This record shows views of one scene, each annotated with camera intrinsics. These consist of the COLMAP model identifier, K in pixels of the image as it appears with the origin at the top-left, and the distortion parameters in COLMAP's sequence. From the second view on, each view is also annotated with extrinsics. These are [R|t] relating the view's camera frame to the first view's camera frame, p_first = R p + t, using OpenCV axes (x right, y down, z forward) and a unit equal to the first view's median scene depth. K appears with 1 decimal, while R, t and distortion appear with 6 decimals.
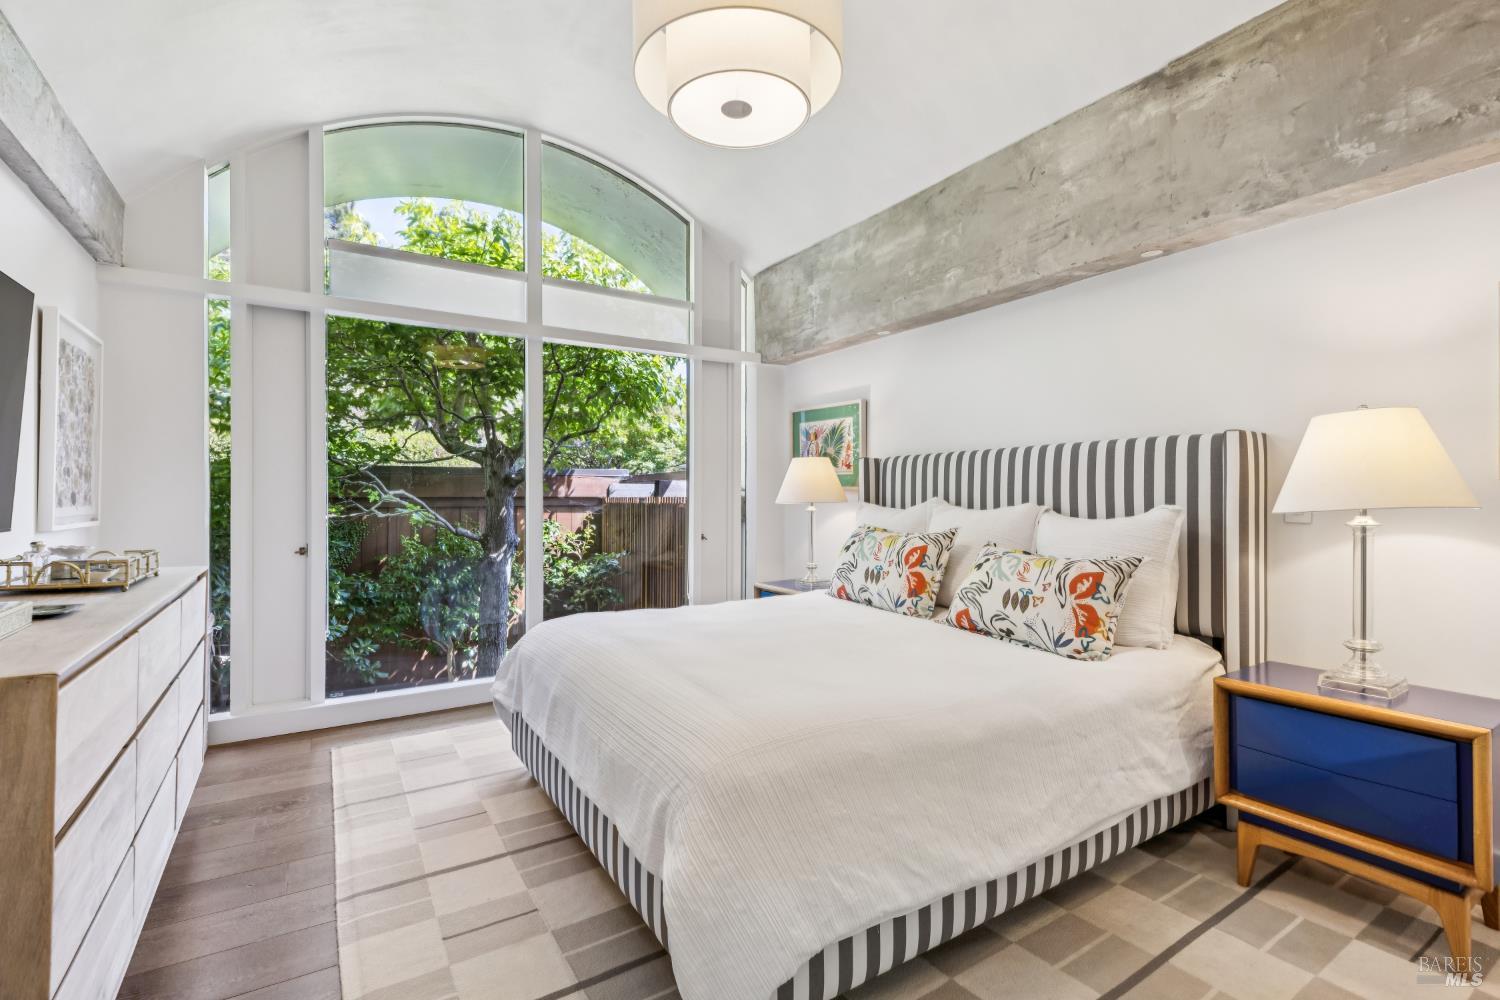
lens RADIAL K [[665.6, 0, 752.8], [0, 665.6, 498.4], [0, 0, 1]] dist [0.023878, -0.015103]
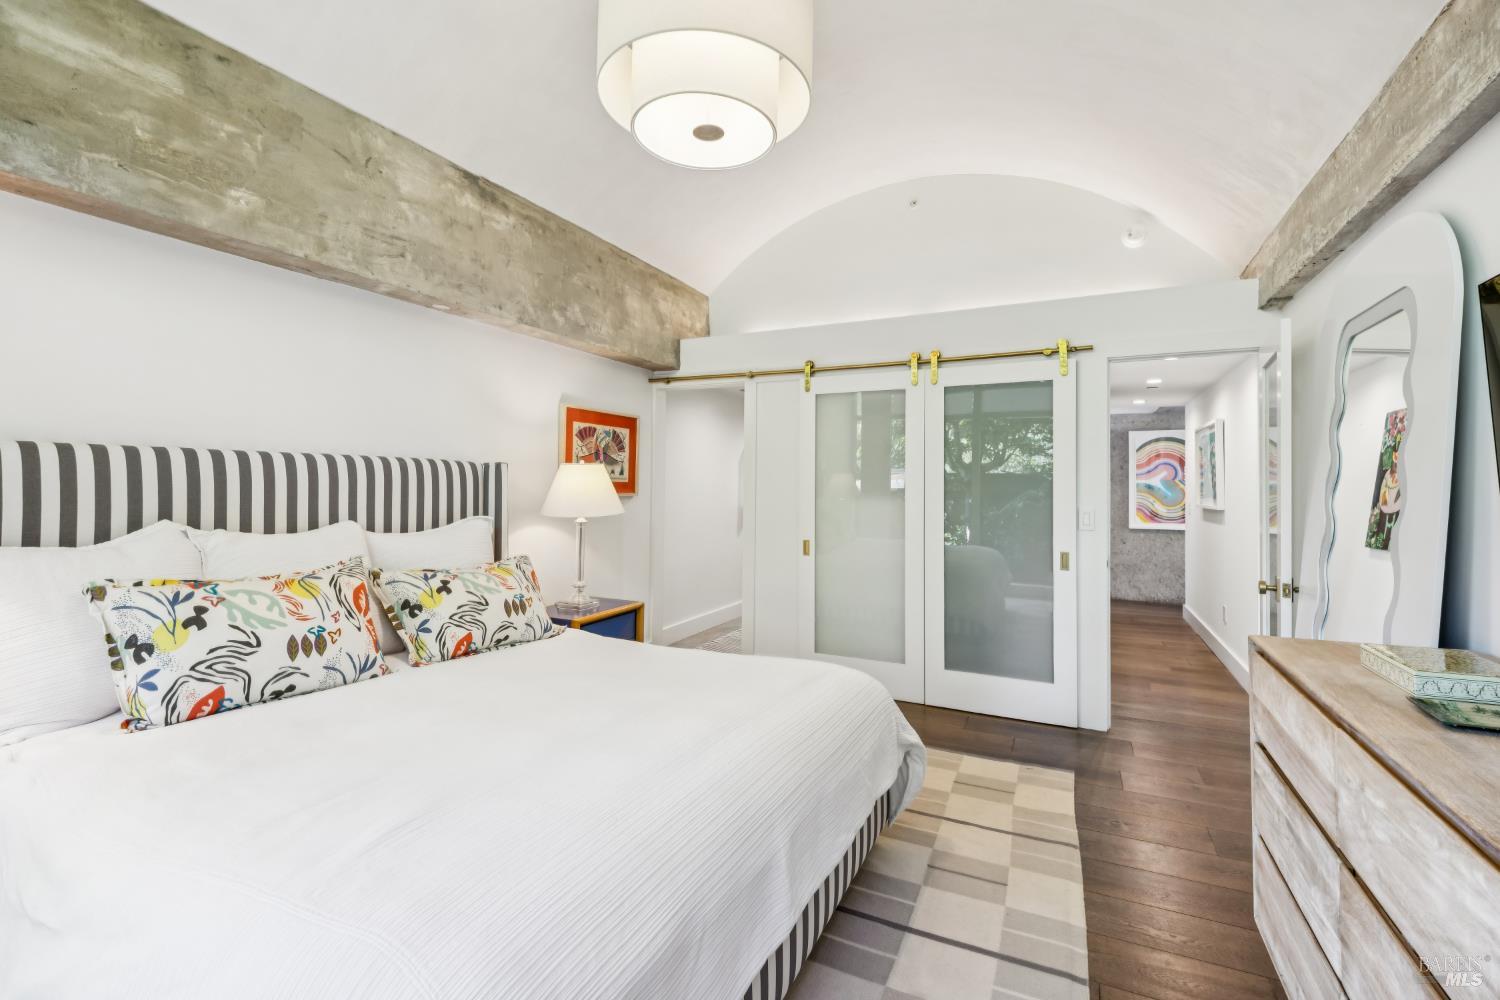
lens RADIAL K [[665.6, 0, 752.8], [0, 665.6, 498.4], [0, 0, 1]] dist [0.023878, -0.015103]
pose [[-0.520246, -0.008906, 0.853970, -0.674018], [0.007262, 0.999863, 0.014852, -0.037283], [-0.853986, 0.013929, -0.520110, 1.089142]]
